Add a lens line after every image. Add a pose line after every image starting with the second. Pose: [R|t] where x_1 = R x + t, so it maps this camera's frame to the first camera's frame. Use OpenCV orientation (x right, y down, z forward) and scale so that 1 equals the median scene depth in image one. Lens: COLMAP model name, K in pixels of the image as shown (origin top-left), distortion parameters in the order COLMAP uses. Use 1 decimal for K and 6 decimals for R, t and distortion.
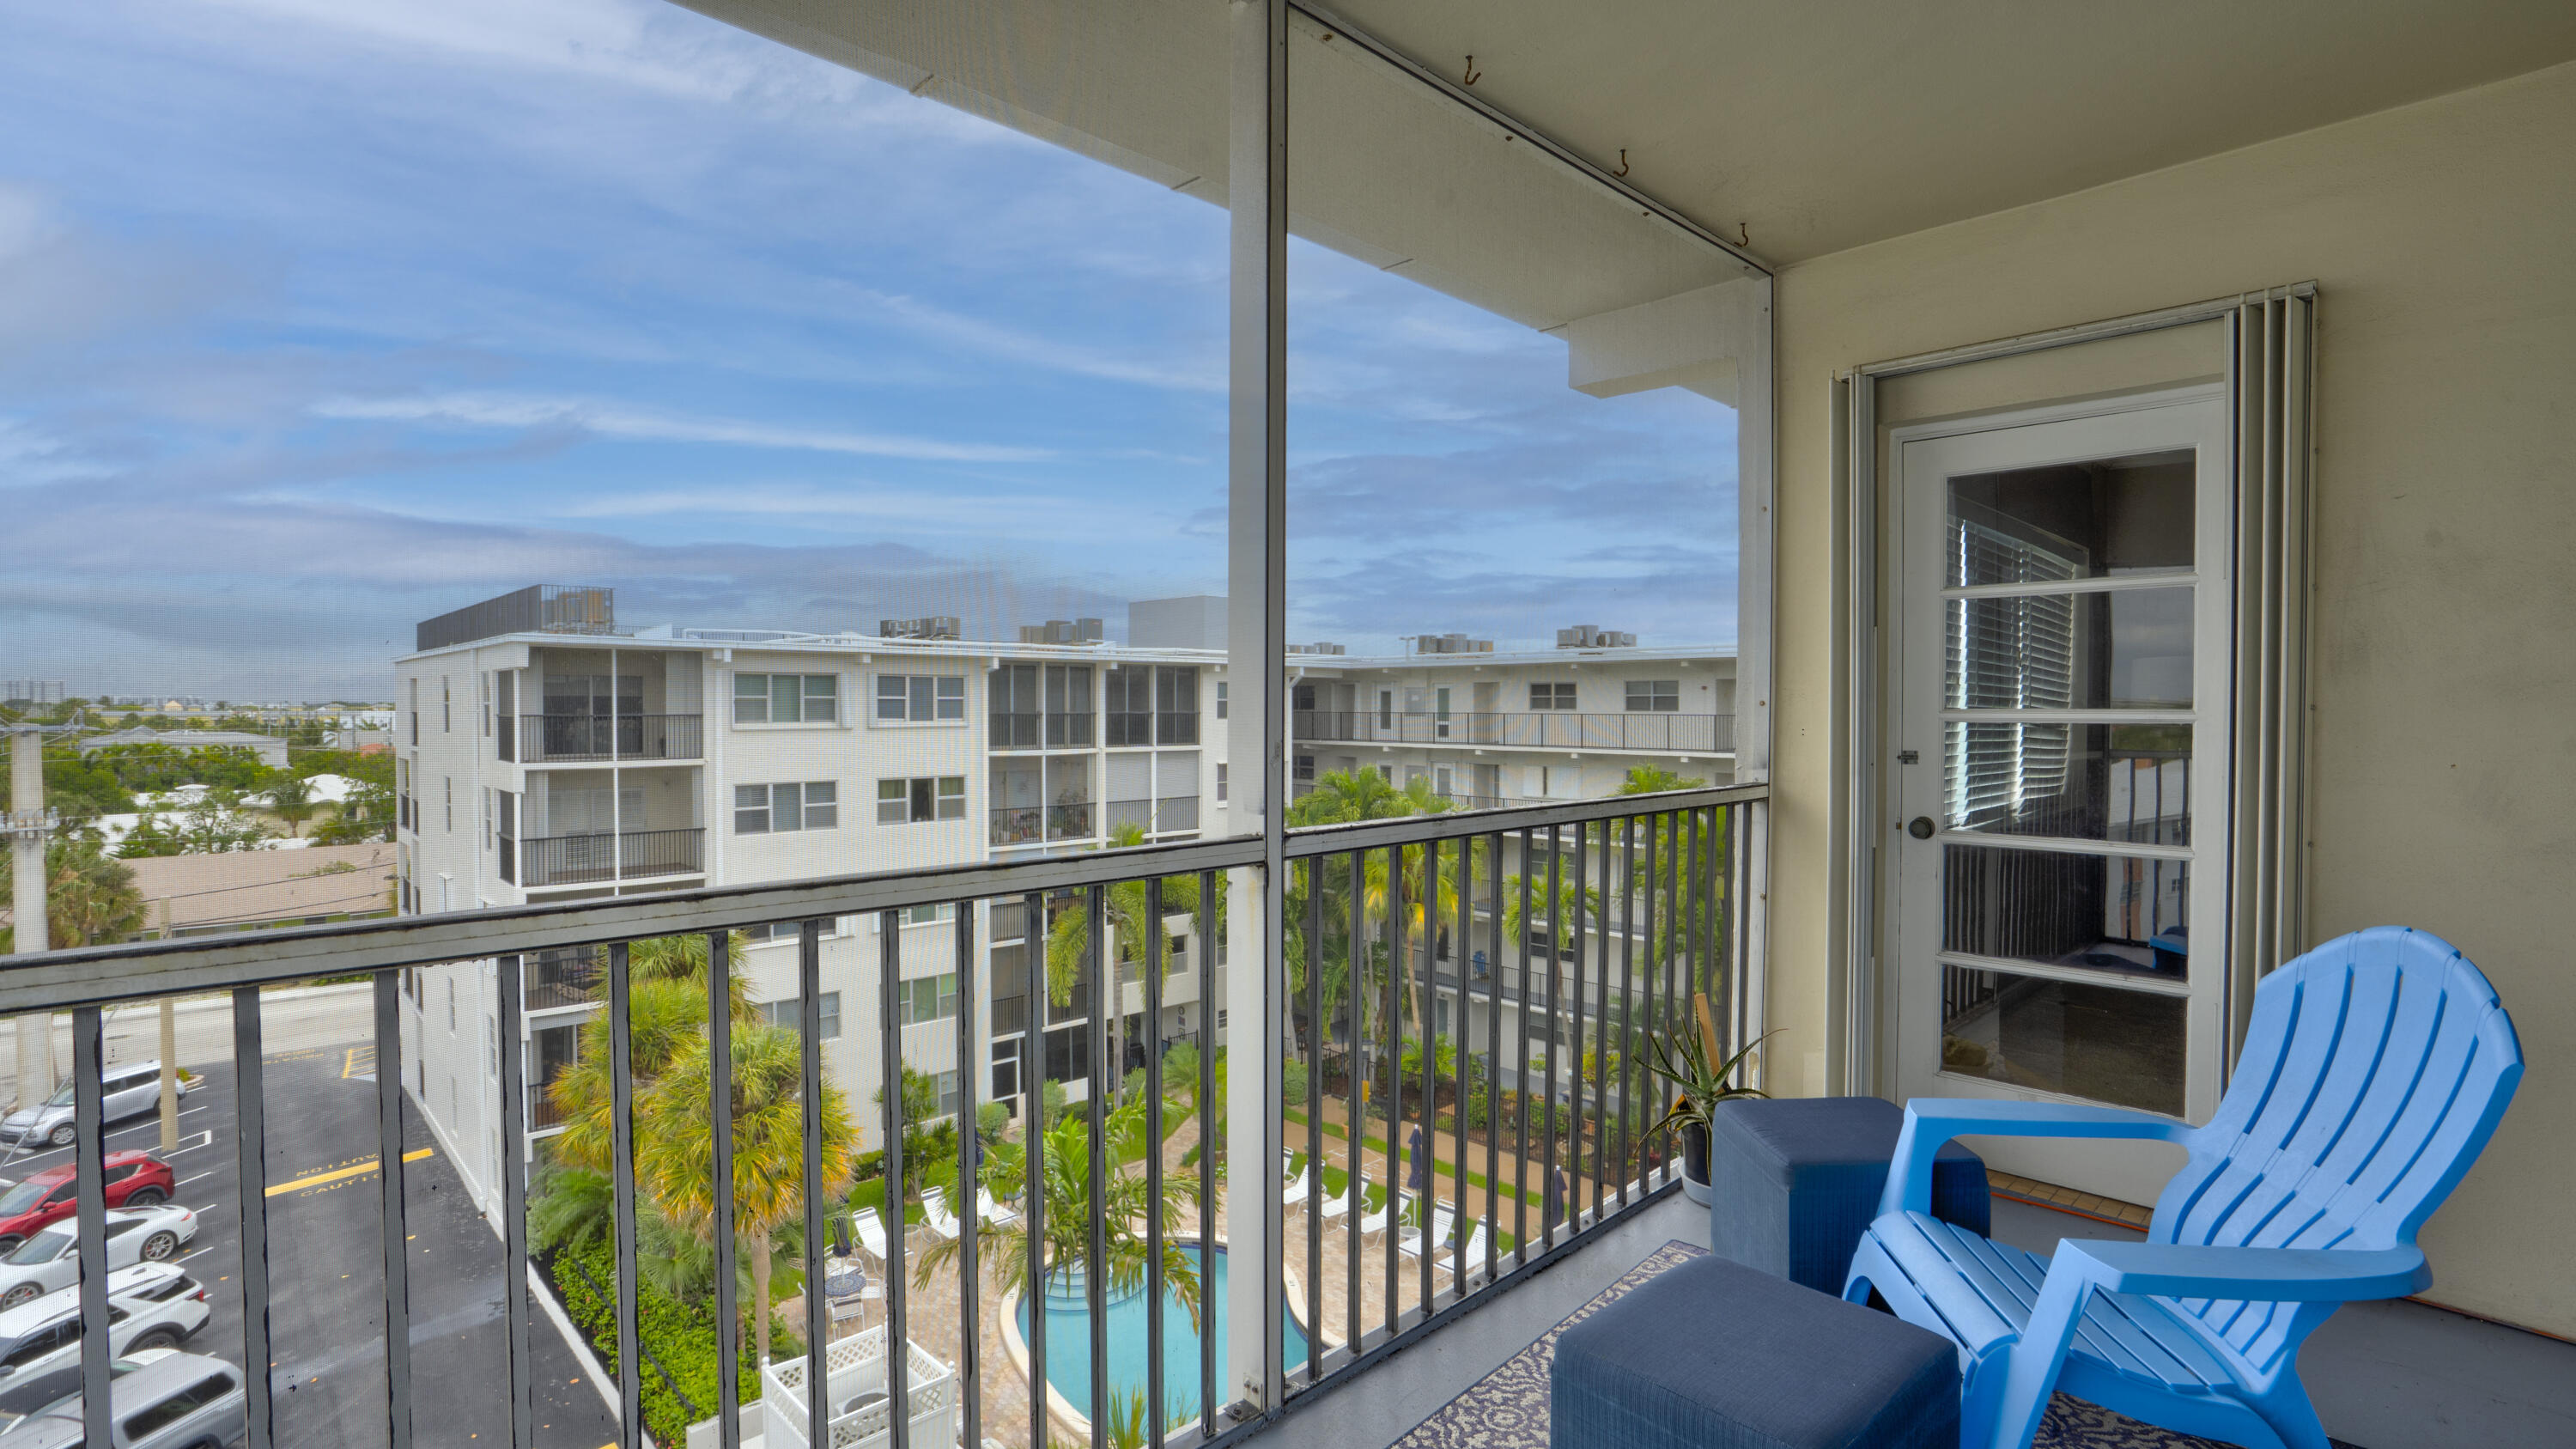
lens RADIAL K [[1205.2, 0, 1286.1], [0, 1205.2, 732.7], [0, 0, 1]] dist [-0.053318, 0.022002]
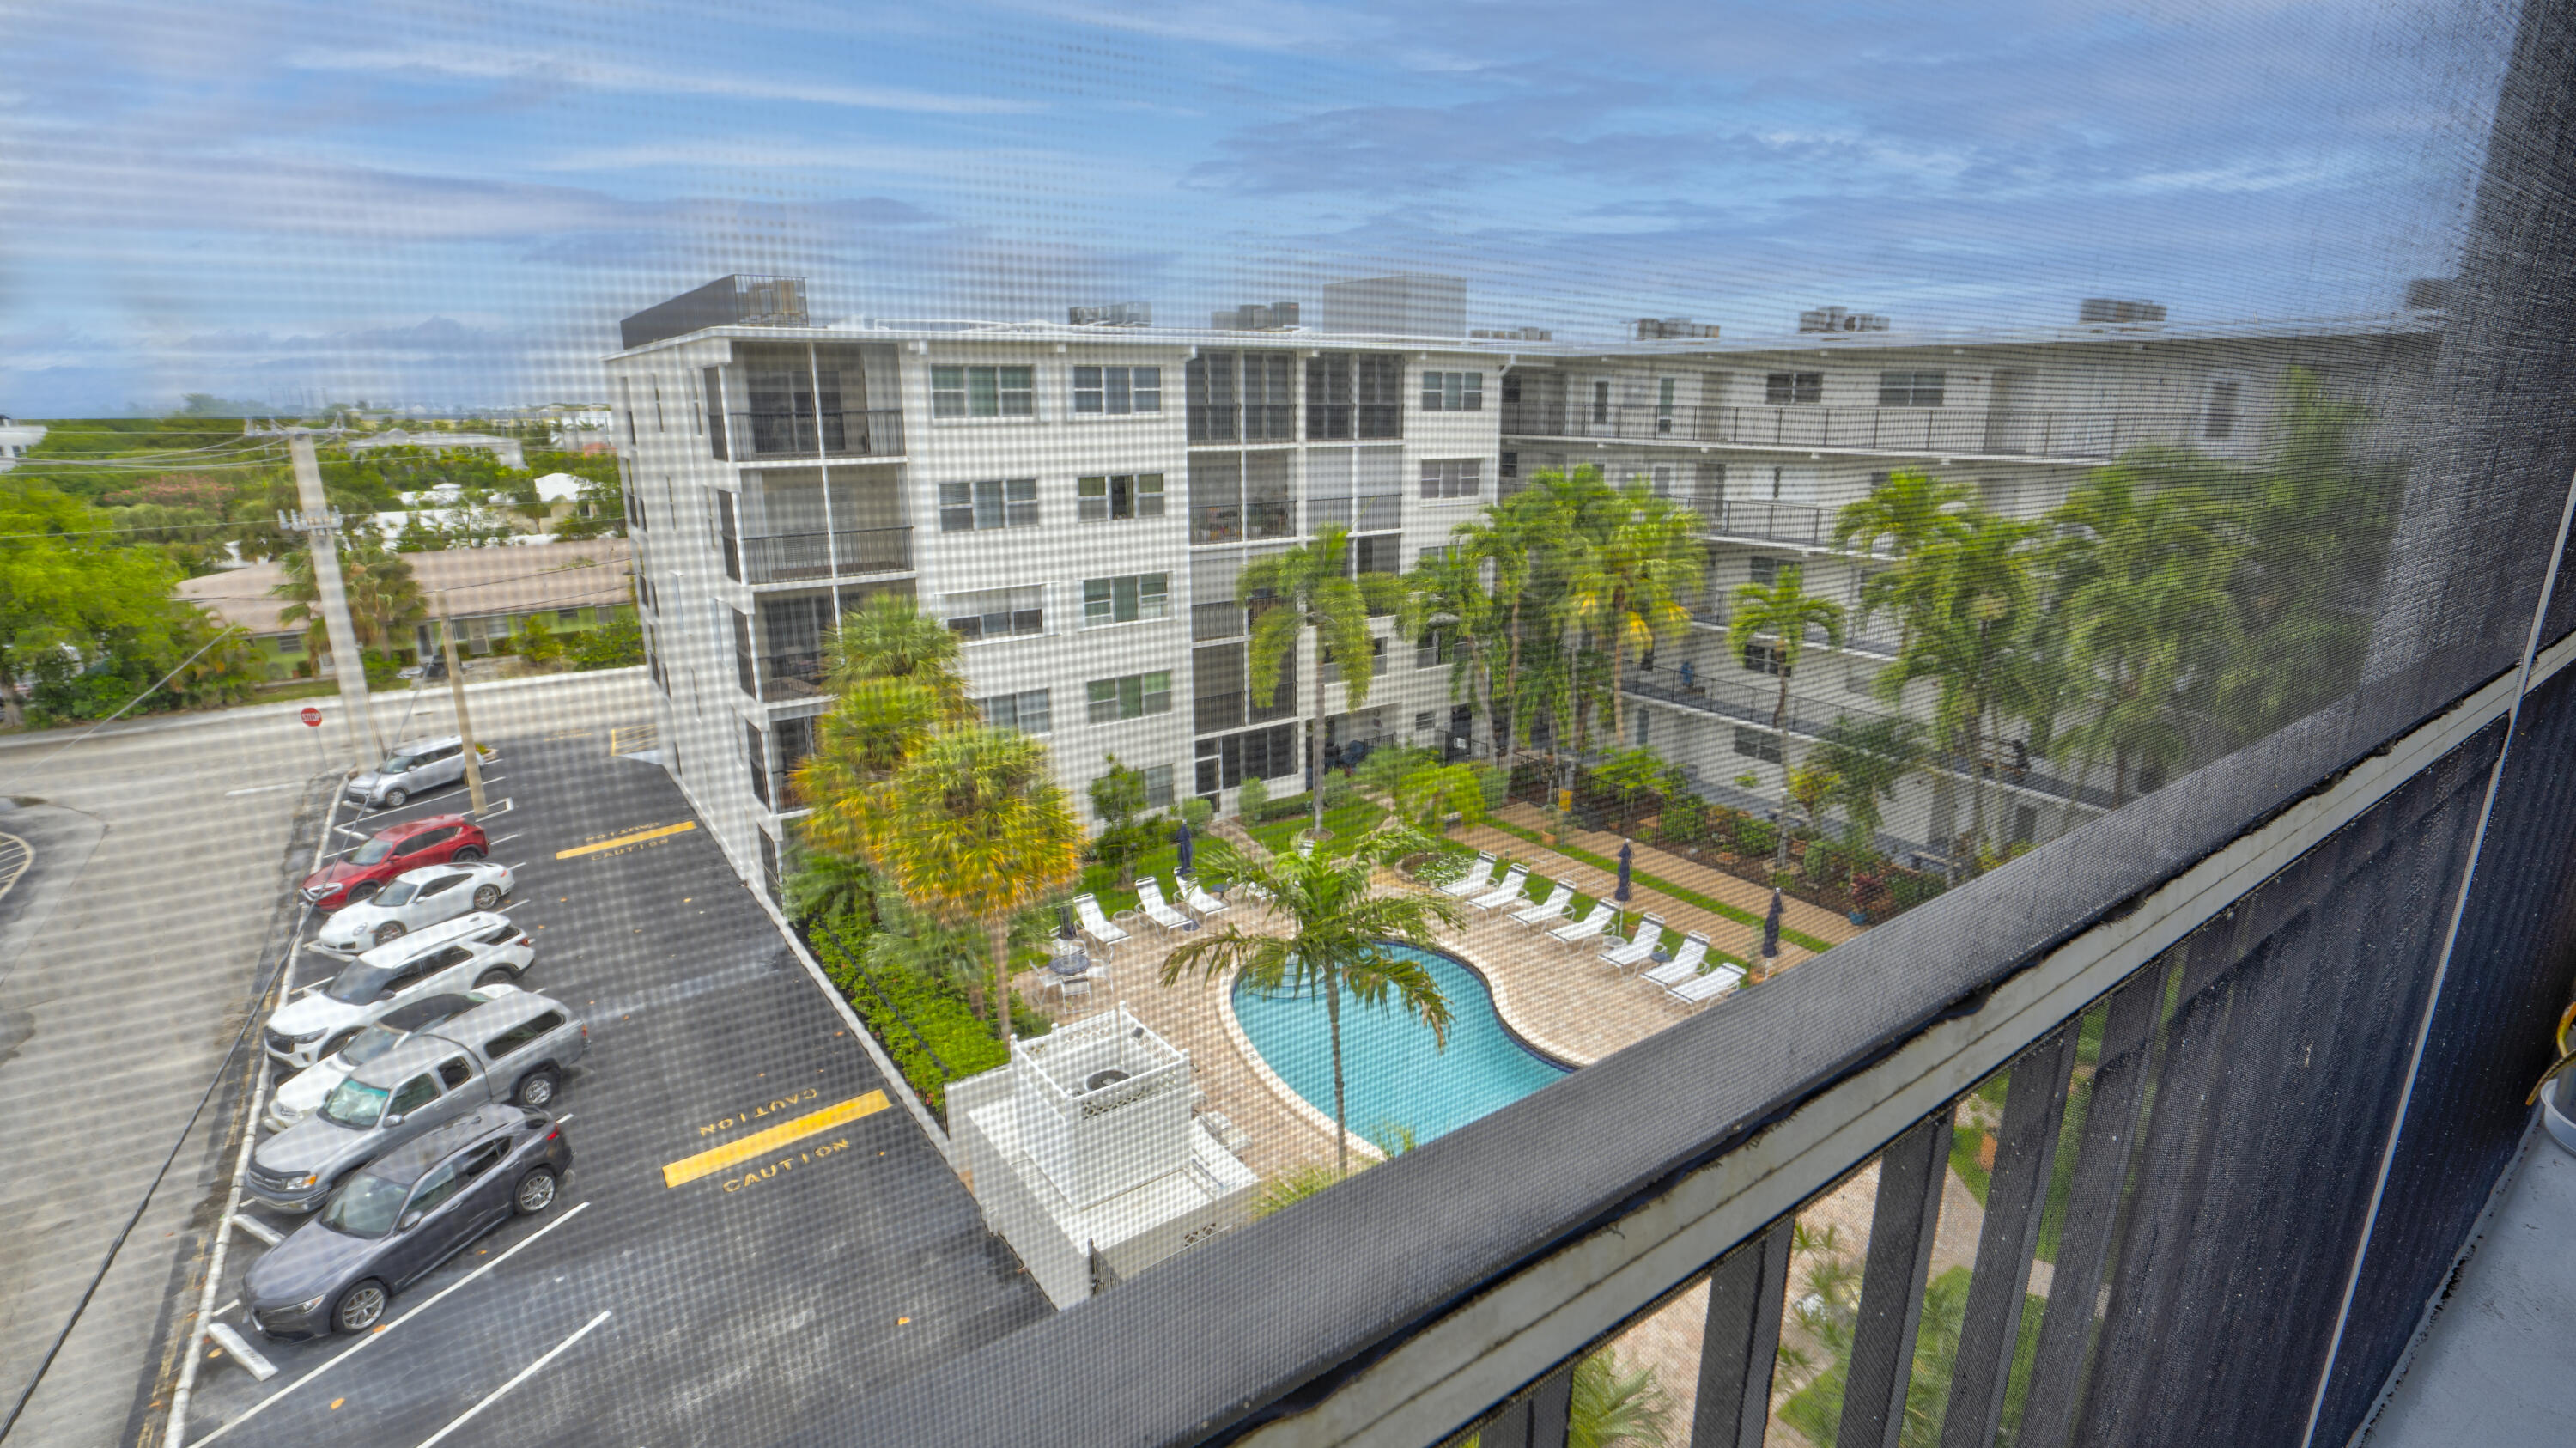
lens RADIAL K [[1215.1, 0, 1300.4], [0, 1215.1, 728.8], [0, 0, 1]] dist [-0.071516, 0.035070]
pose [[0.990887, 0.032230, -0.130783, -0.022948], [0.000493, 0.970075, 0.242804, -0.000235], [0.134695, -0.240656, 0.961219, 0.026371]]
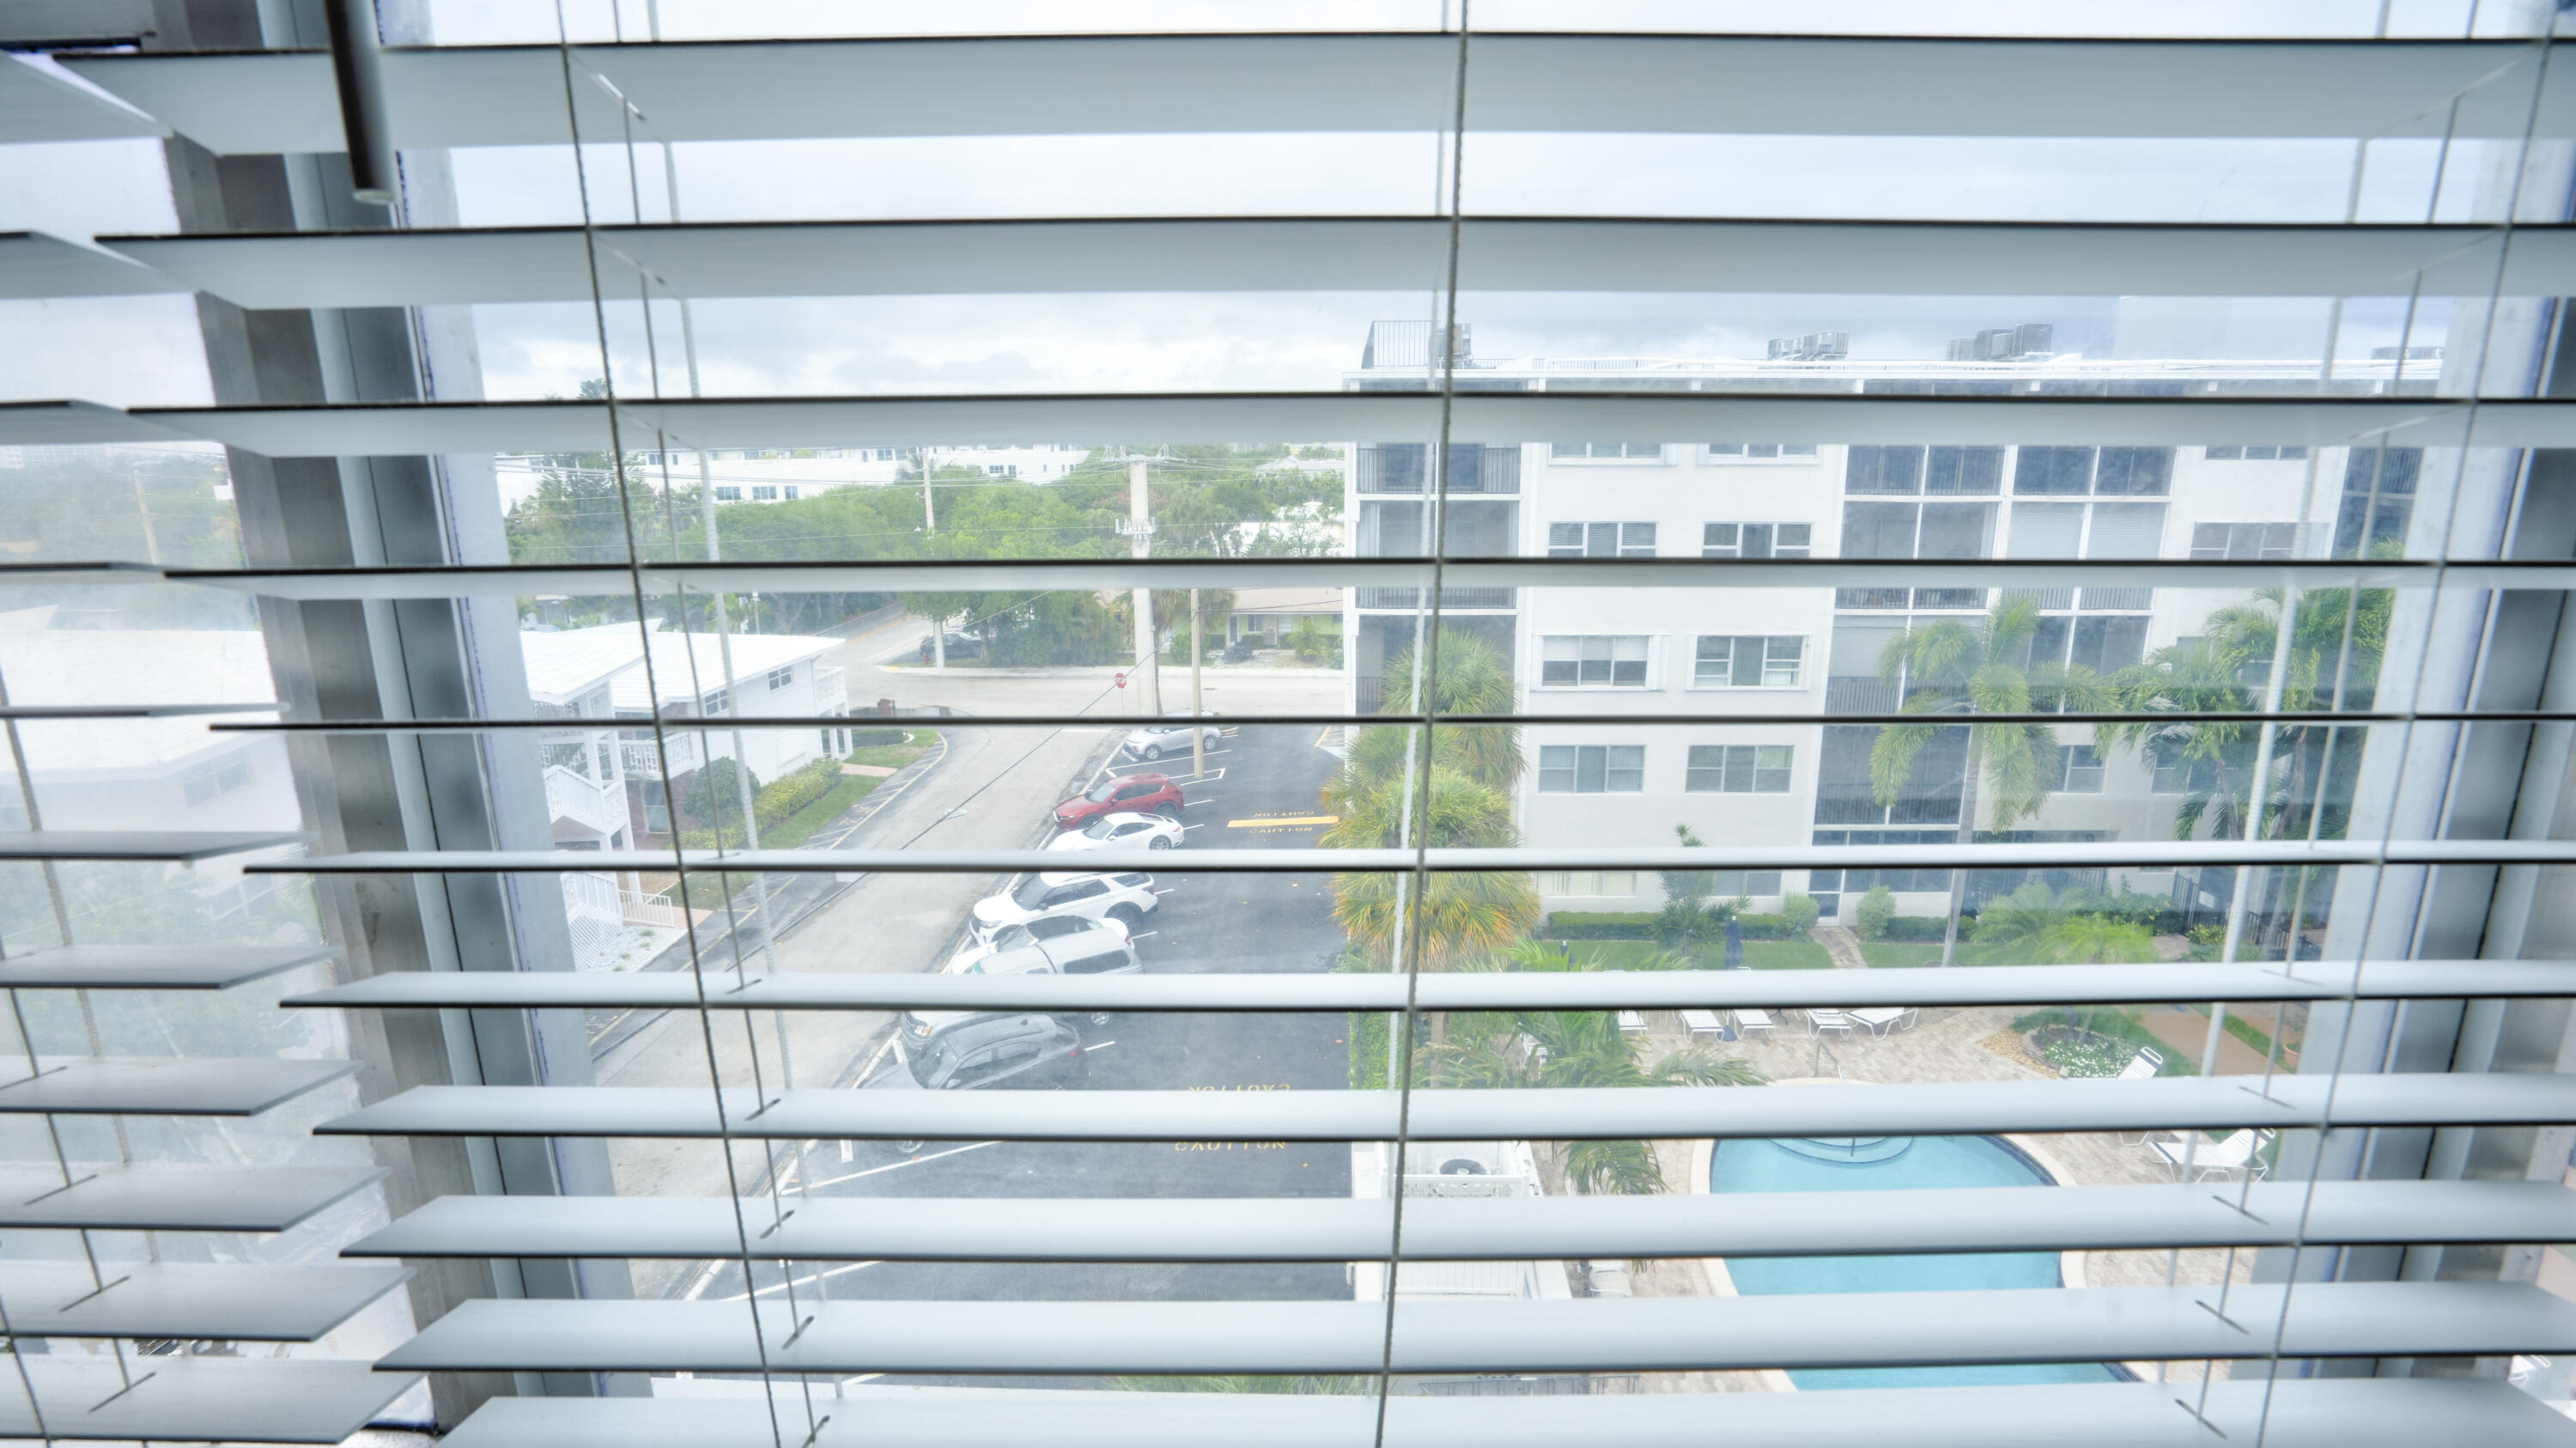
lens RADIAL K [[1215.1, 0, 1300.4], [0, 1215.1, 728.8], [0, 0, 1]] dist [-0.071516, 0.035070]
pose [[0.695708, 0.160581, -0.700146, 0.095731], [-0.006844, 0.976130, 0.217078, -0.003826], [0.718292, -0.146231, 0.680201, 0.129588]]
